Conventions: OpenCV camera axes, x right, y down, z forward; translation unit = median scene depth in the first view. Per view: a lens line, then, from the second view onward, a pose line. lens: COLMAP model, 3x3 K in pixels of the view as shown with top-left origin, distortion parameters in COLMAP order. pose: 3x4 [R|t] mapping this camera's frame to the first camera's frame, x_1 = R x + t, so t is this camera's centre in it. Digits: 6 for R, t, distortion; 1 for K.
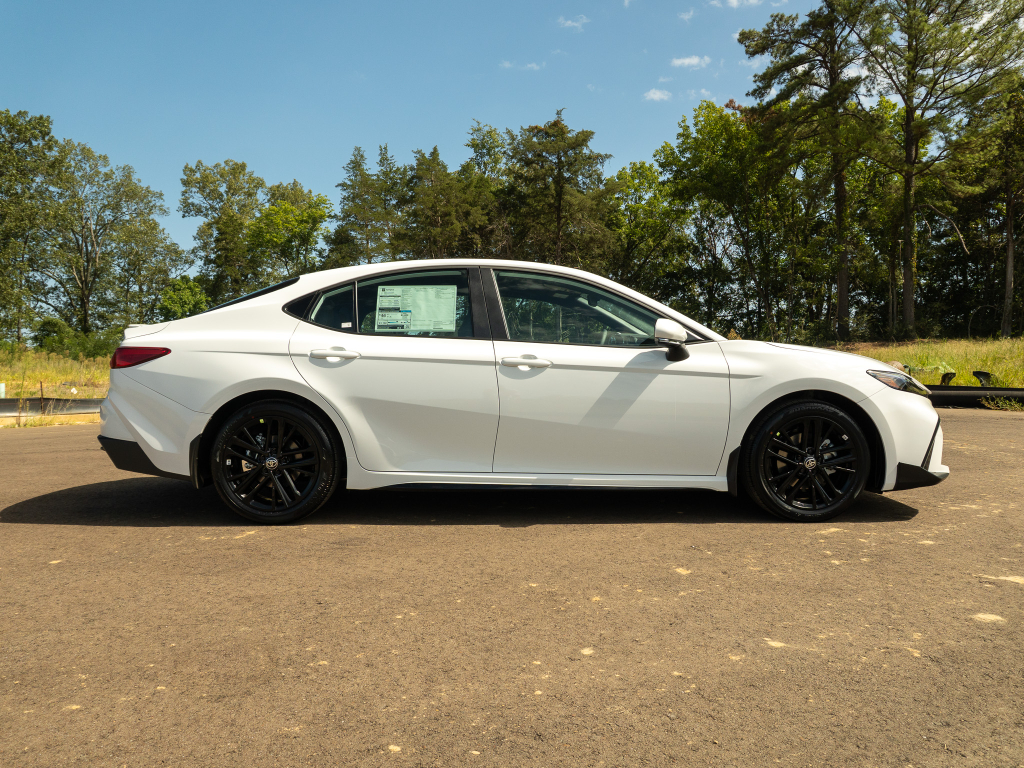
lens RADIAL K [[783.0, 0, 514.1], [0, 783.0, 421.4], [0, 0, 1]] dist [-0.024150, -0.001131]
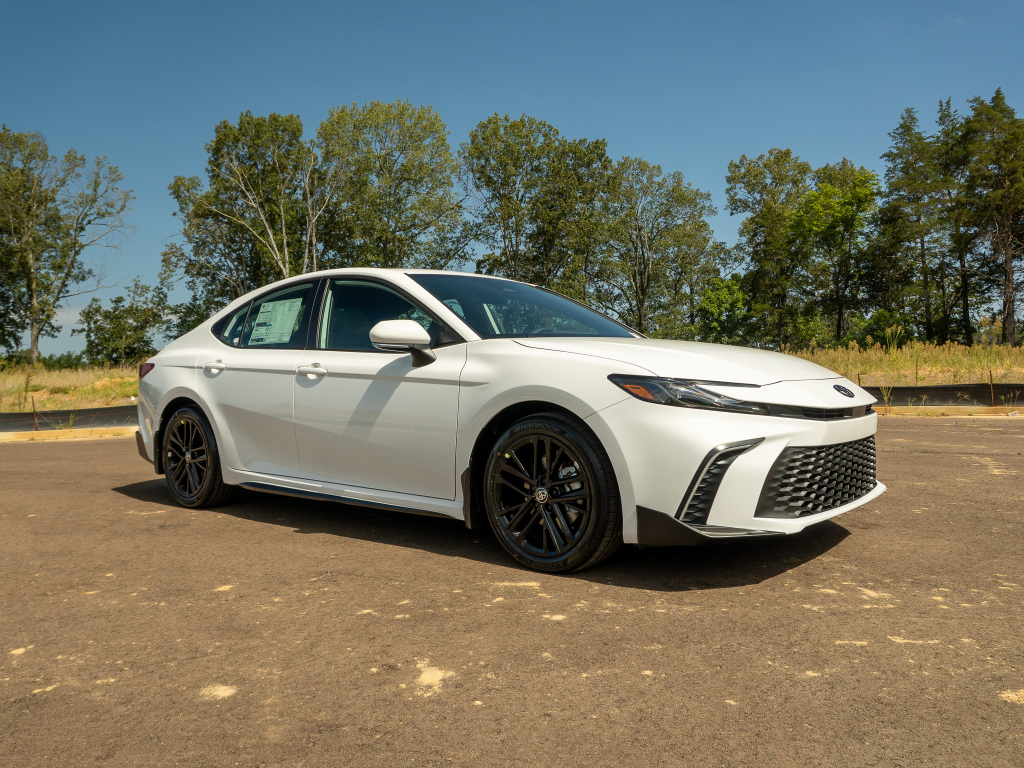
lens RADIAL K [[855.1, 0, 512.0], [0, 855.1, 384.0], [0, 0, 1]] dist [-0.038322, 0.011948]
pose [[0.744310, -0.001541, -0.667832, 0.127889], [-0.031030, 0.998838, -0.036888, -0.003521], [0.667113, 0.048179, 0.743397, 0.049045]]
